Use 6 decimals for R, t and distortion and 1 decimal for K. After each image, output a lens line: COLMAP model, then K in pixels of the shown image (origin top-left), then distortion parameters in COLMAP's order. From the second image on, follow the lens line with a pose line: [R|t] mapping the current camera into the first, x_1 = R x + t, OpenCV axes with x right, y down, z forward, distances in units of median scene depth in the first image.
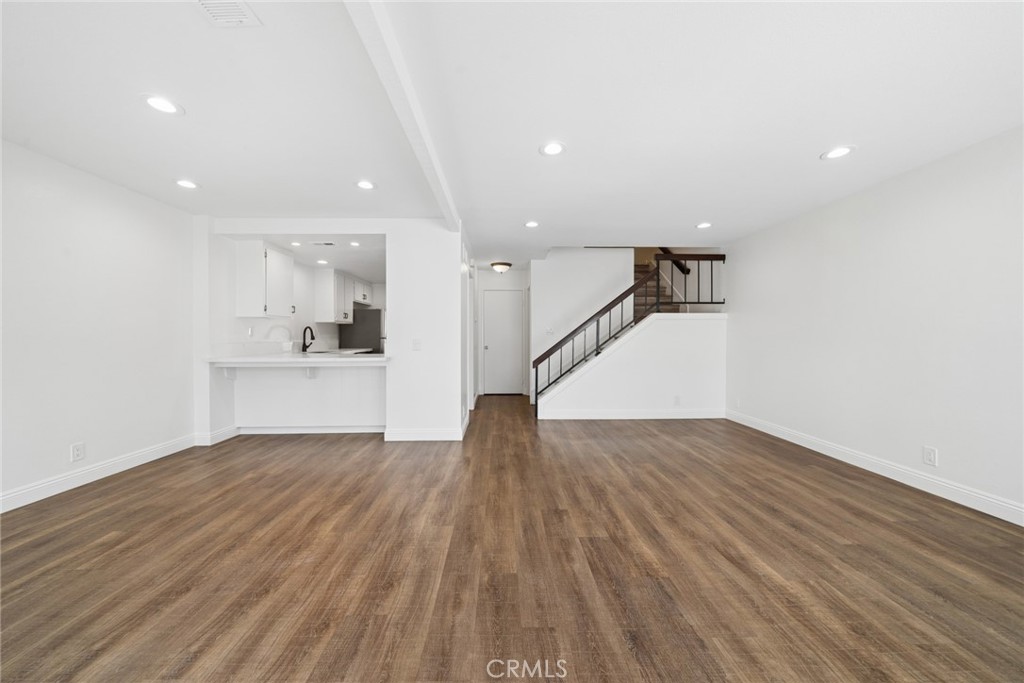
lens RADIAL K [[349.1, 0, 511.2], [0, 349.1, 337.3], [0, 0, 1]] dist [-0.003608, -0.000124]
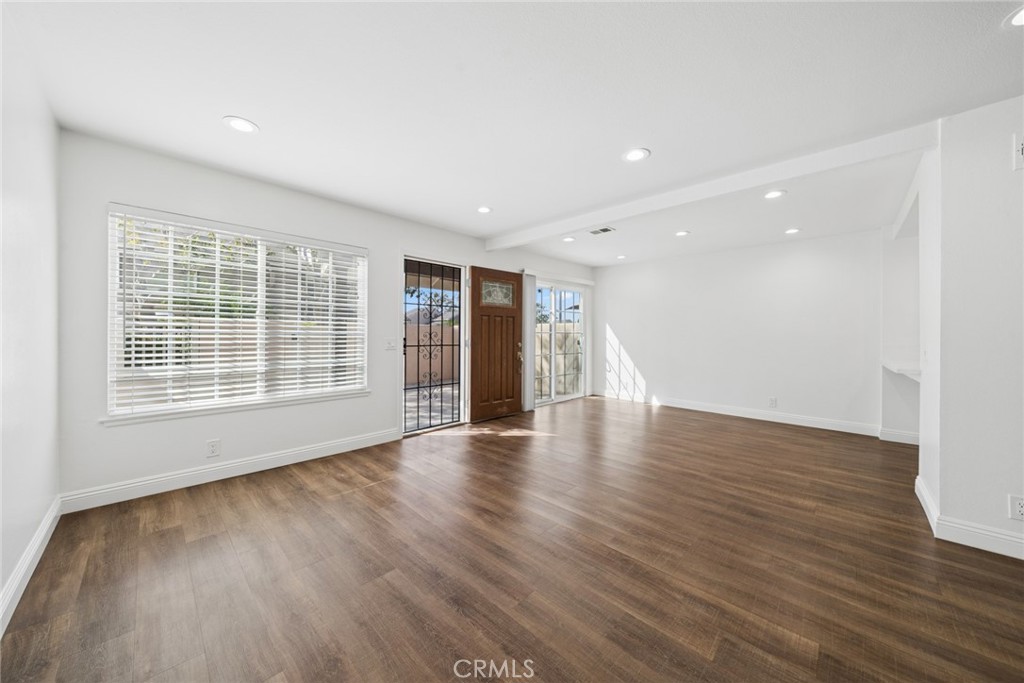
lens RADIAL K [[358.2, 0, 513.9], [0, 358.2, 334.6], [0, 0, 1]] dist [-0.000538, -0.000092]
pose [[-0.703066, -0.003905, -0.711114, 1.049350], [-0.007526, 0.999970, 0.001949, -0.010354], [0.711085, 0.006722, -0.703074, 1.396555]]
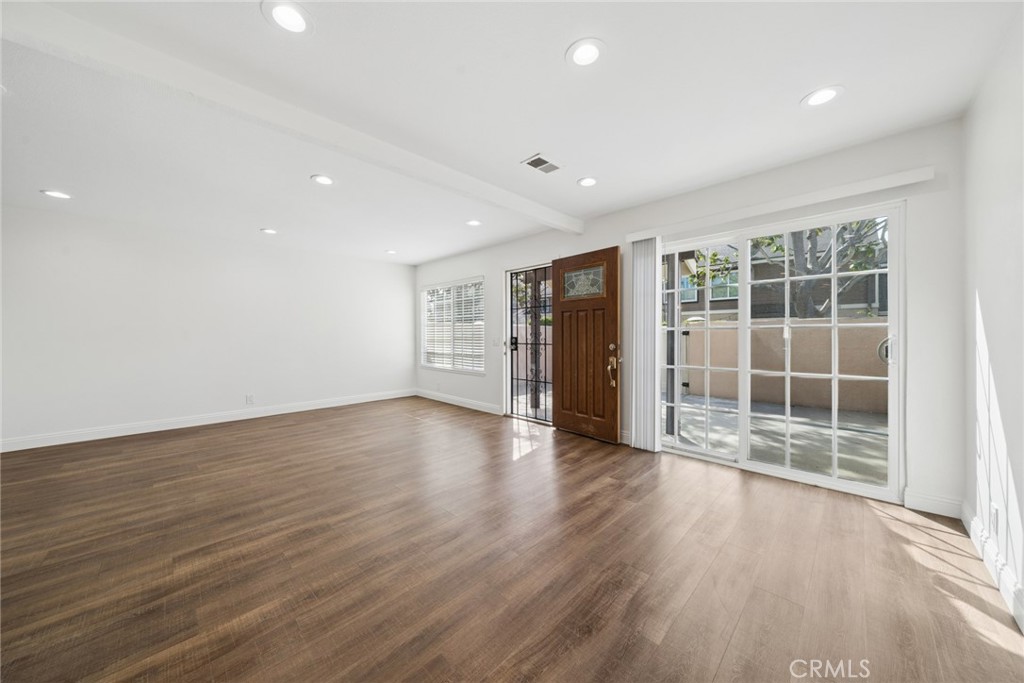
lens RADIAL K [[352.9, 0, 503.7], [0, 352.9, 336.9], [0, 0, 1]] dist [-0.009409, -0.000060]
pose [[-0.682202, -0.001160, 0.731163, -1.117581], [0.003811, 0.999980, 0.005142, 0.001736], [-0.731154, 0.006294, -0.682183, 1.290262]]
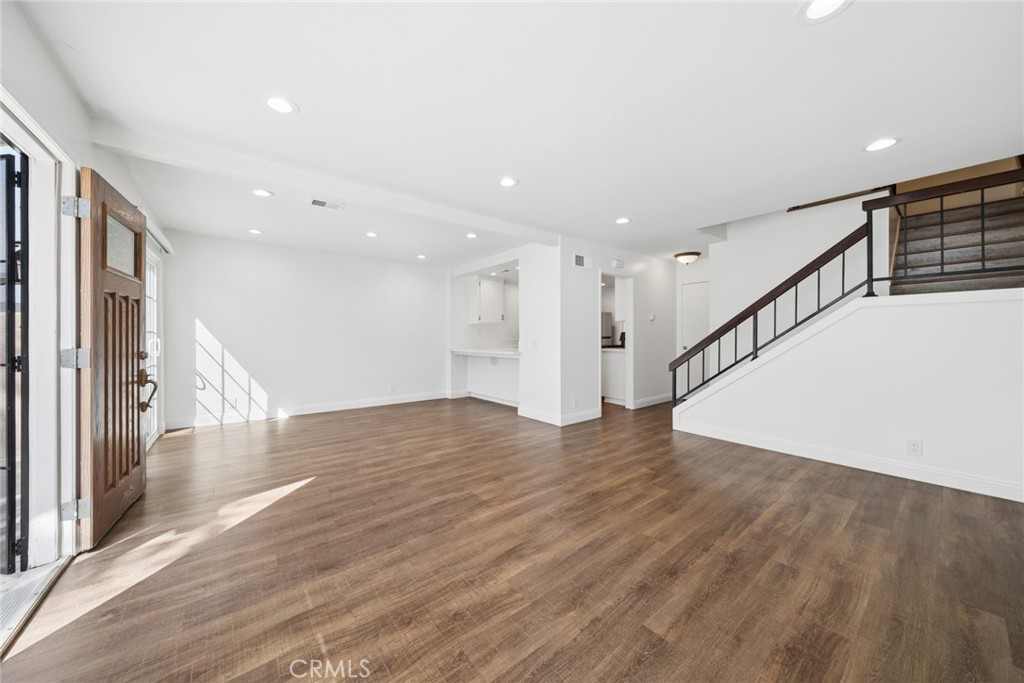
lens RADIAL K [[349.1, 0, 511.2], [0, 349.1, 337.3], [0, 0, 1]] dist [-0.003608, -0.000124]
pose [[0.608310, 0.002247, -0.793696, 1.019005], [0.000645, 0.999994, 0.003325, -0.004273], [0.793699, -0.002535, 0.608305, 0.254883]]
